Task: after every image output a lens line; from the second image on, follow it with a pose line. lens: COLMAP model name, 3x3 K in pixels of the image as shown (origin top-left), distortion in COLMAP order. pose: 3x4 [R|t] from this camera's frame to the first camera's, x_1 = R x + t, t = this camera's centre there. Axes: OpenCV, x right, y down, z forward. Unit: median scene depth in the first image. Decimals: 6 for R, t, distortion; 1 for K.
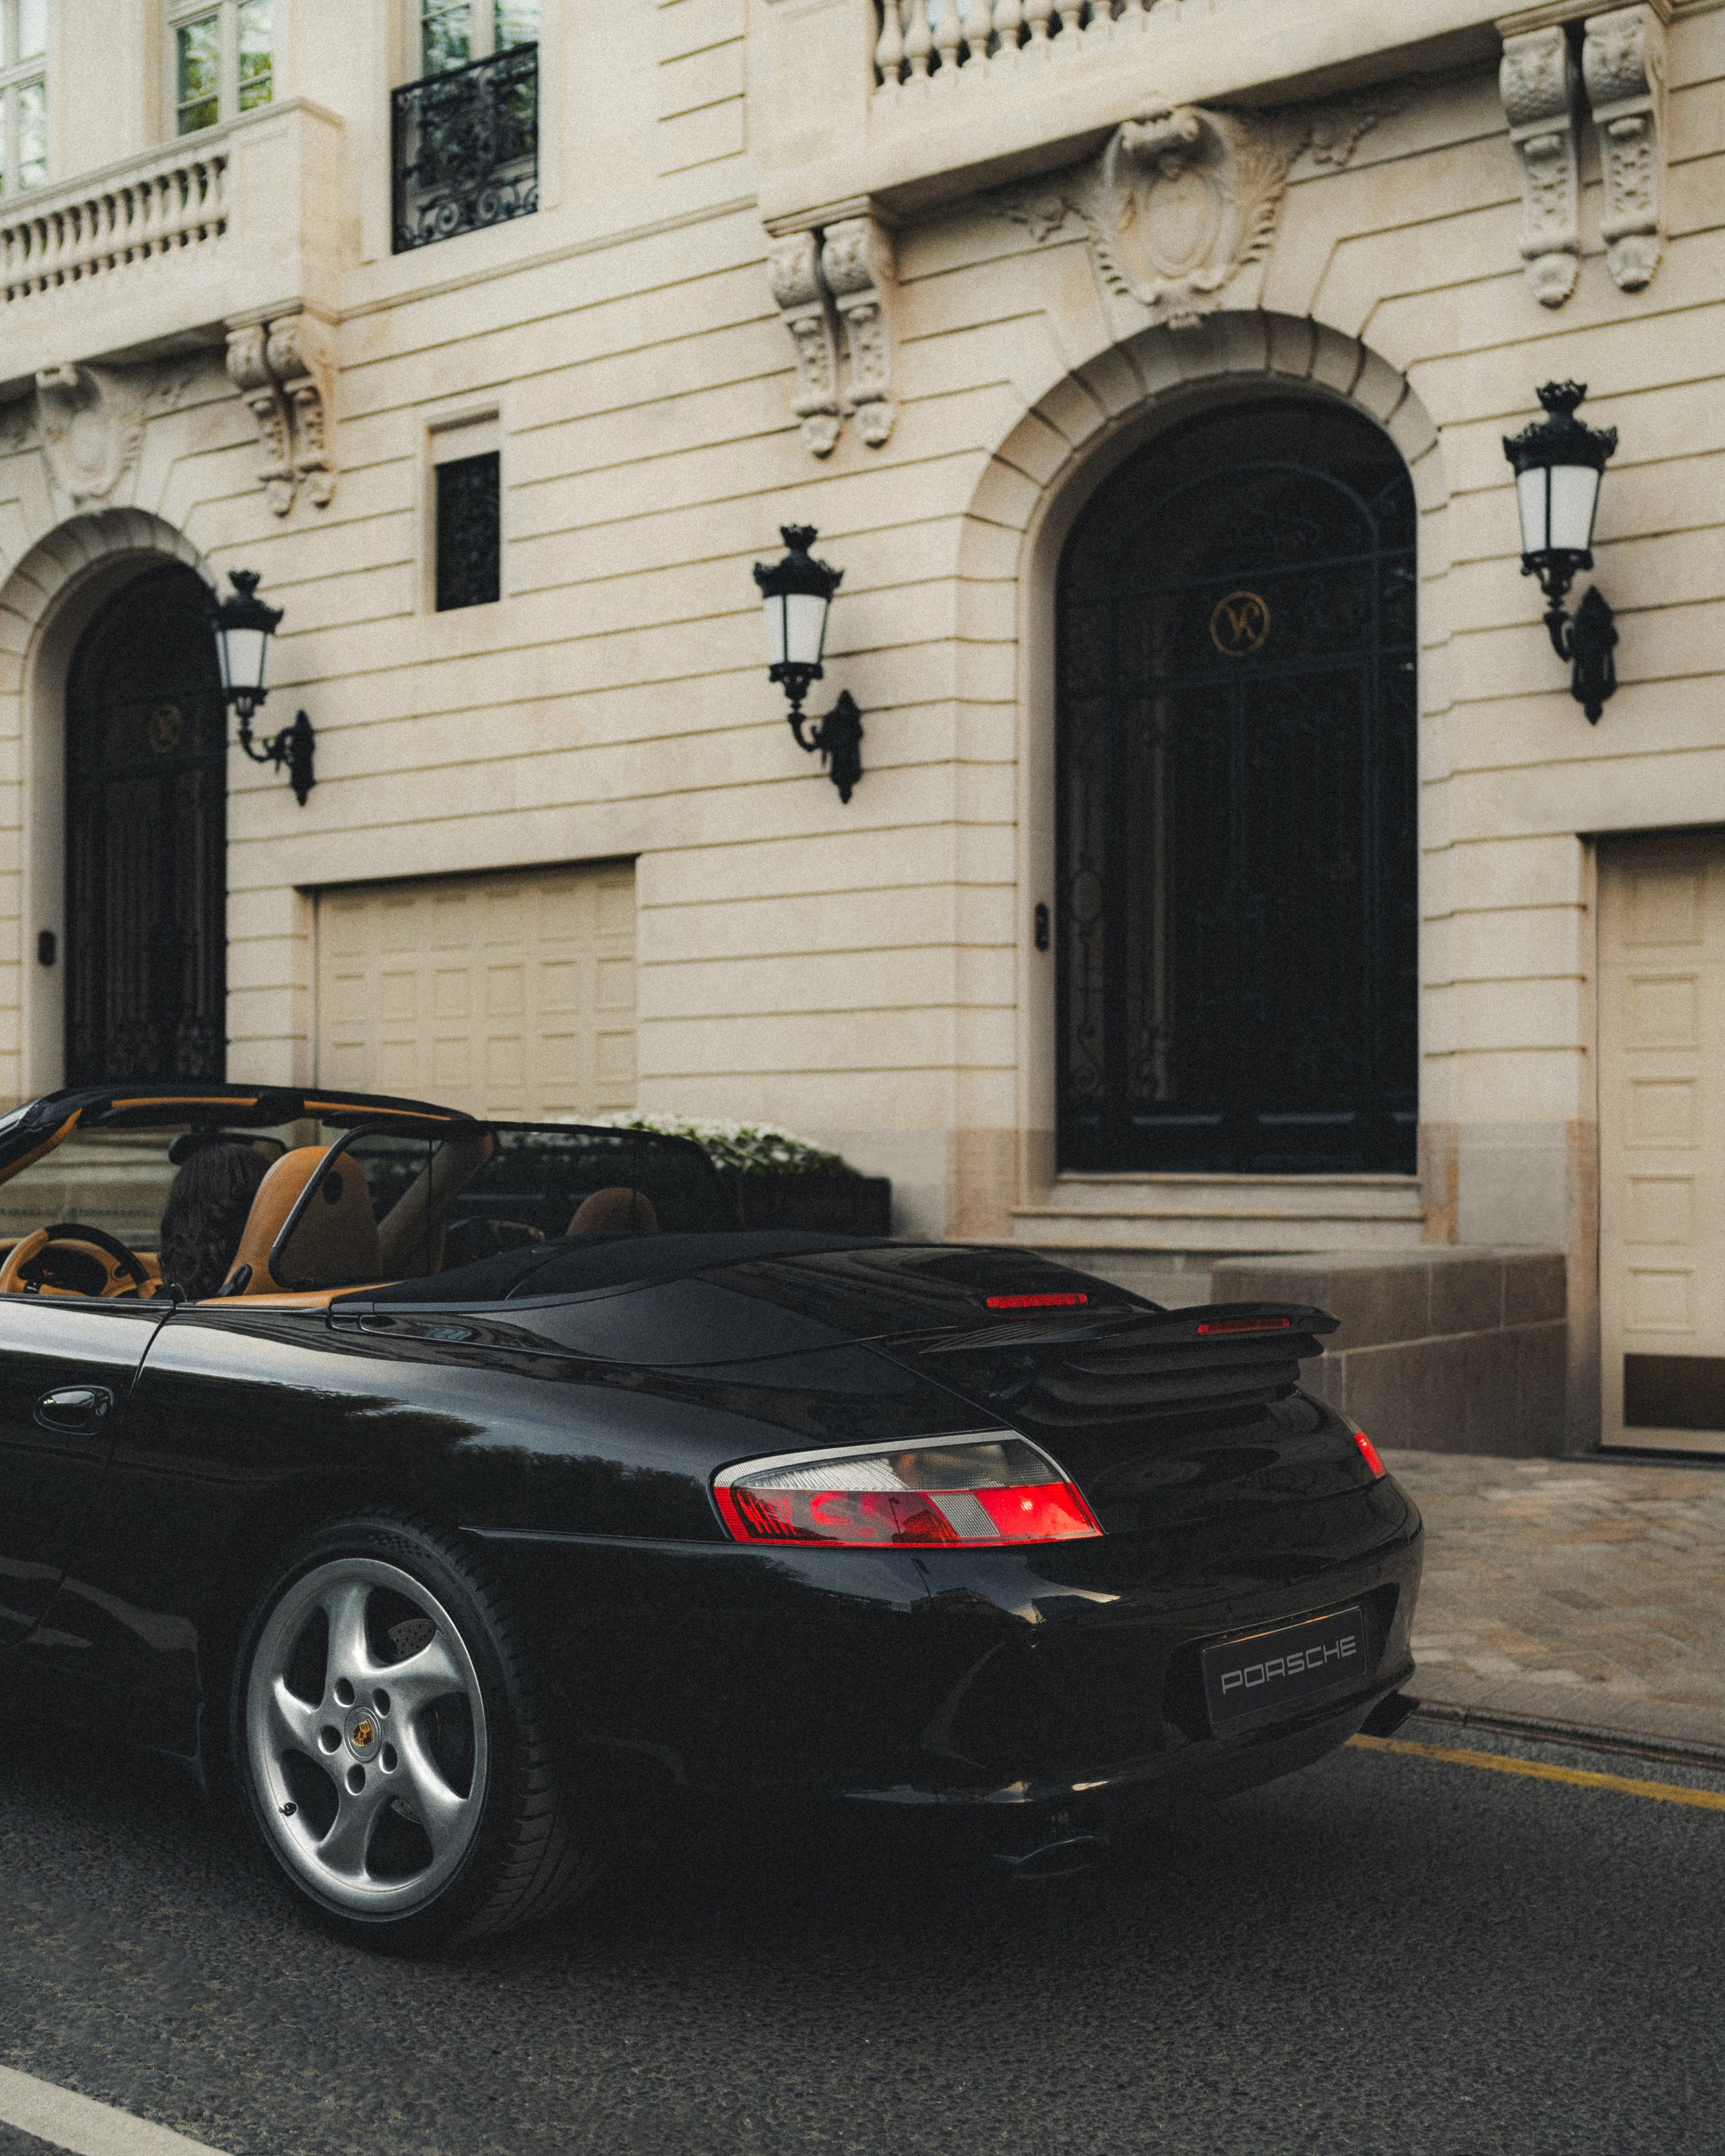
lens RADIAL K [[3146.5, 0, 861.0], [0, 3146.5, 999.5], [0, 0, 1]] dist [0.017653, 0.096963]
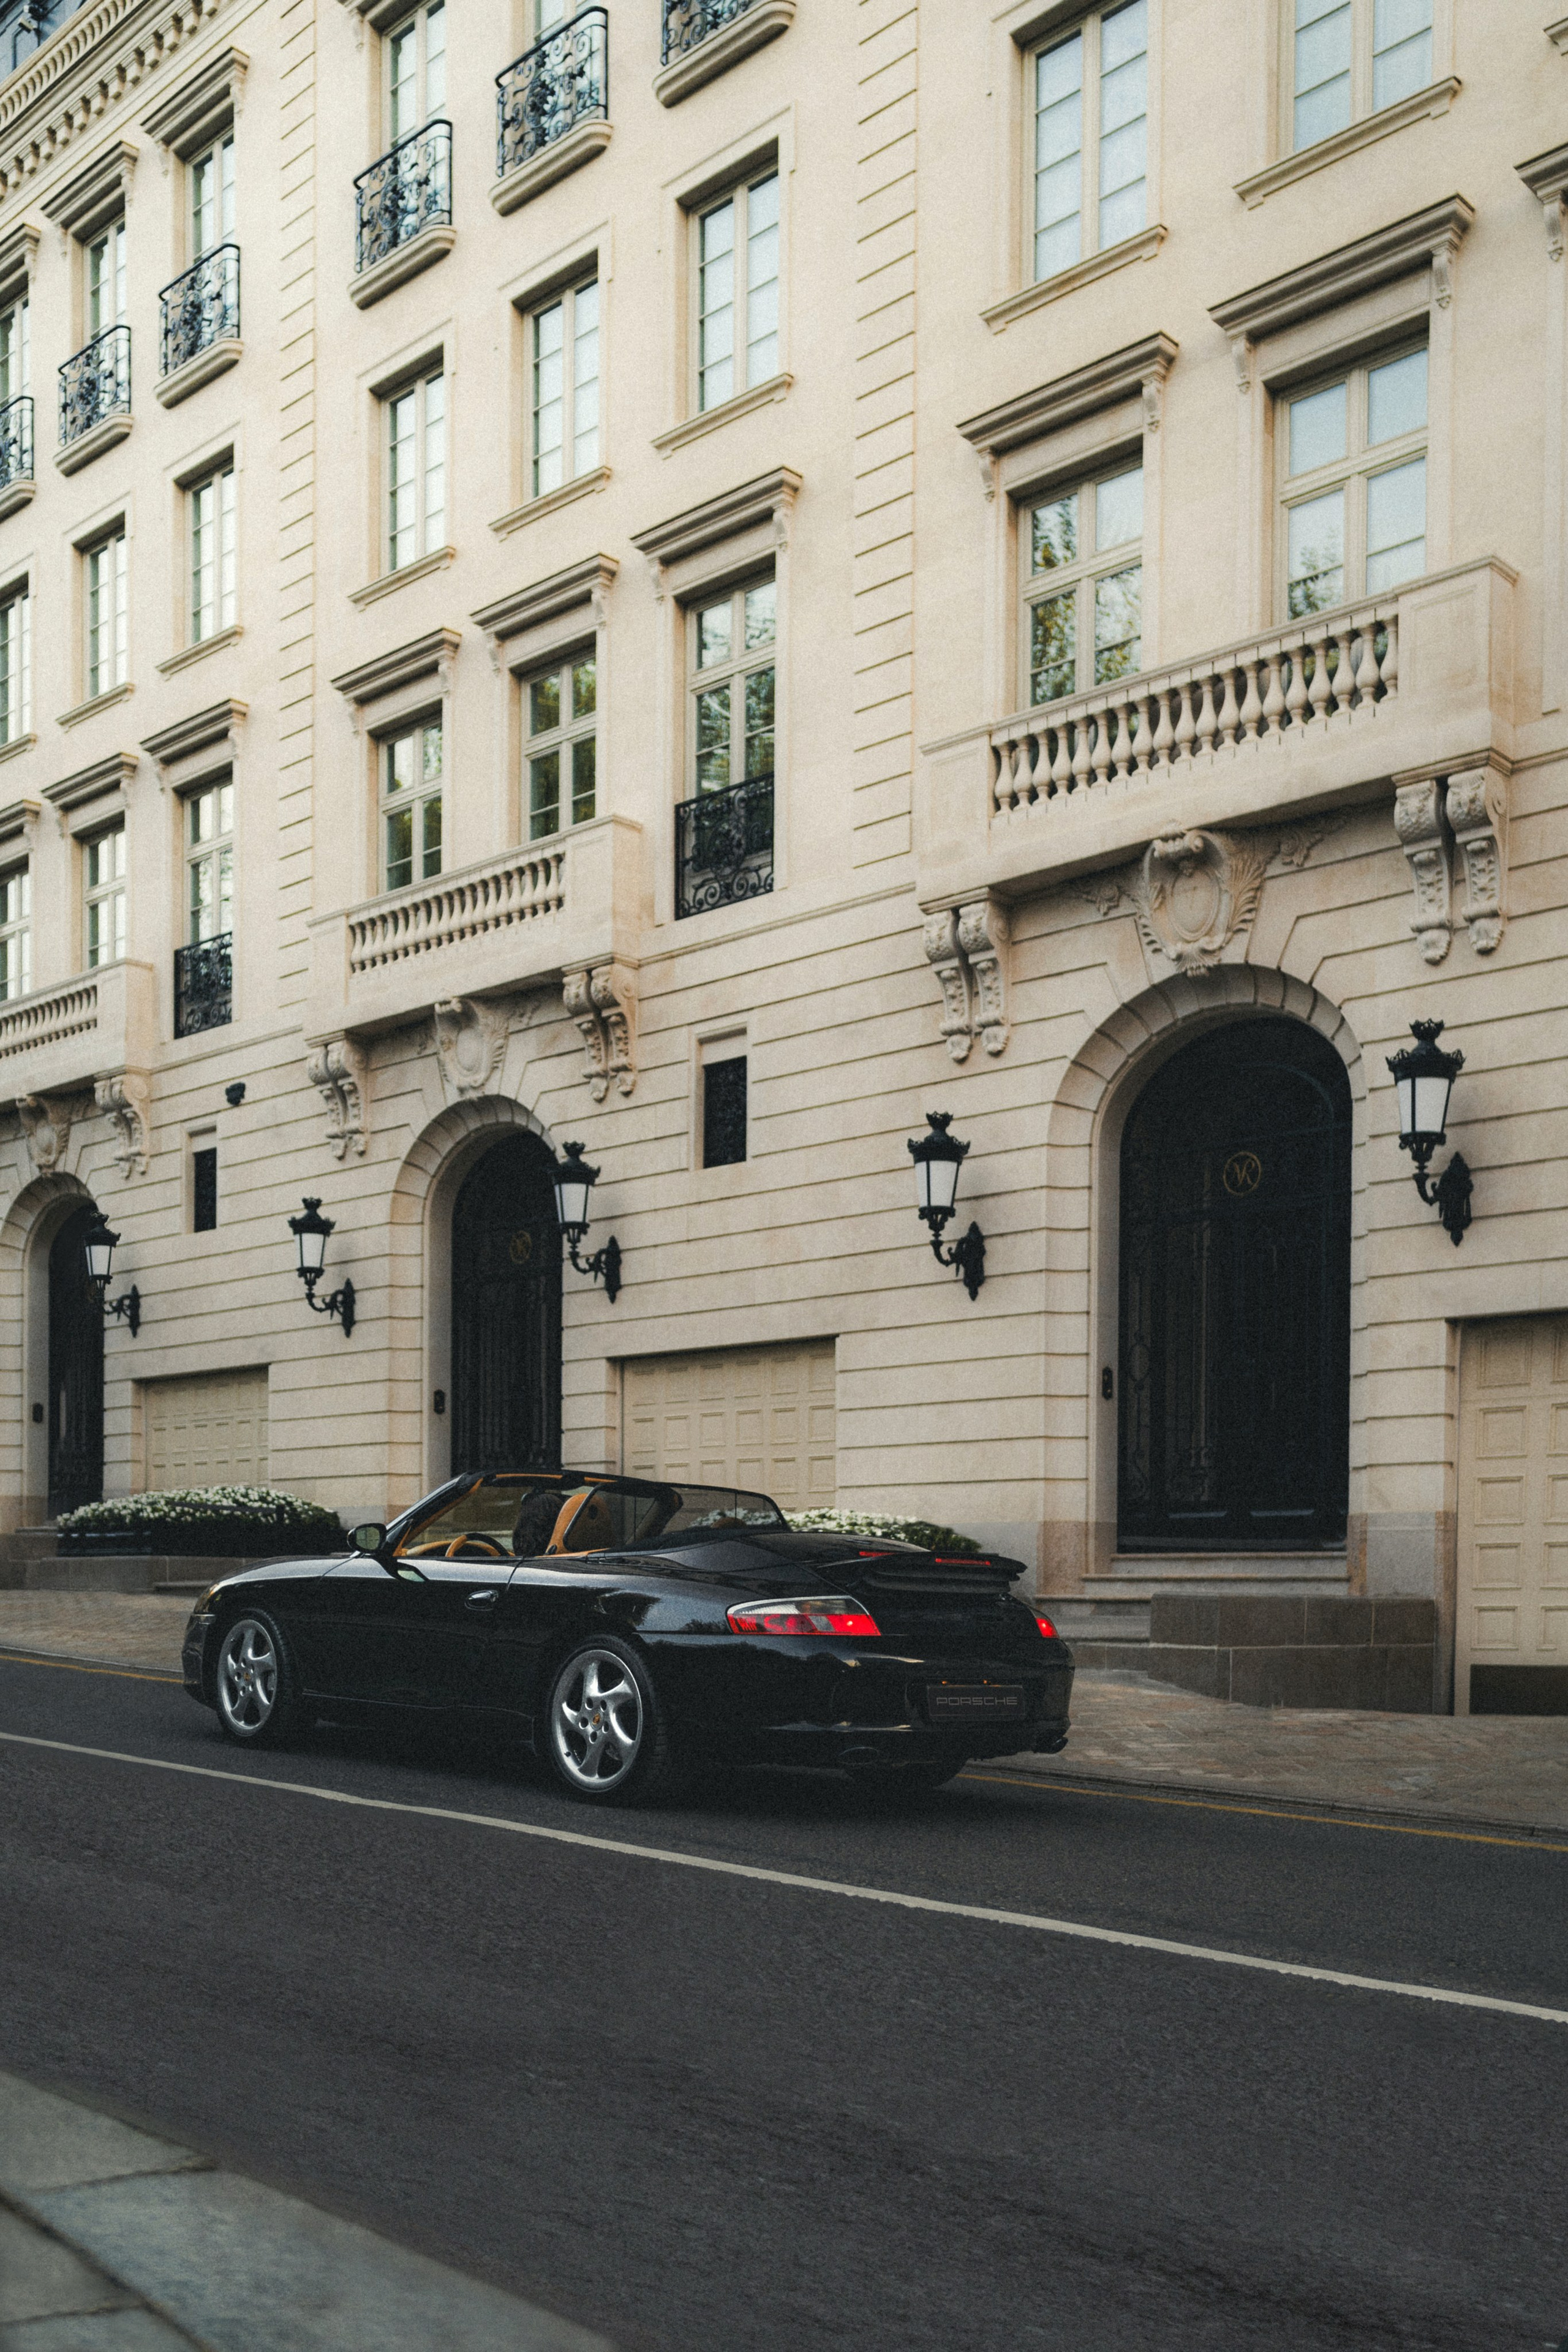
lens RADIAL K [[3399.4, 0, 784.0], [0, 3399.4, 1176.0], [0, 0, 1]] dist [-0.010921, -0.071762]
pose [[0.990124, -0.015928, -0.139285, 0.129547], [0.004726, 0.996753, -0.080385, 0.007164], [0.140113, 0.078932, 0.986984, -0.583178]]
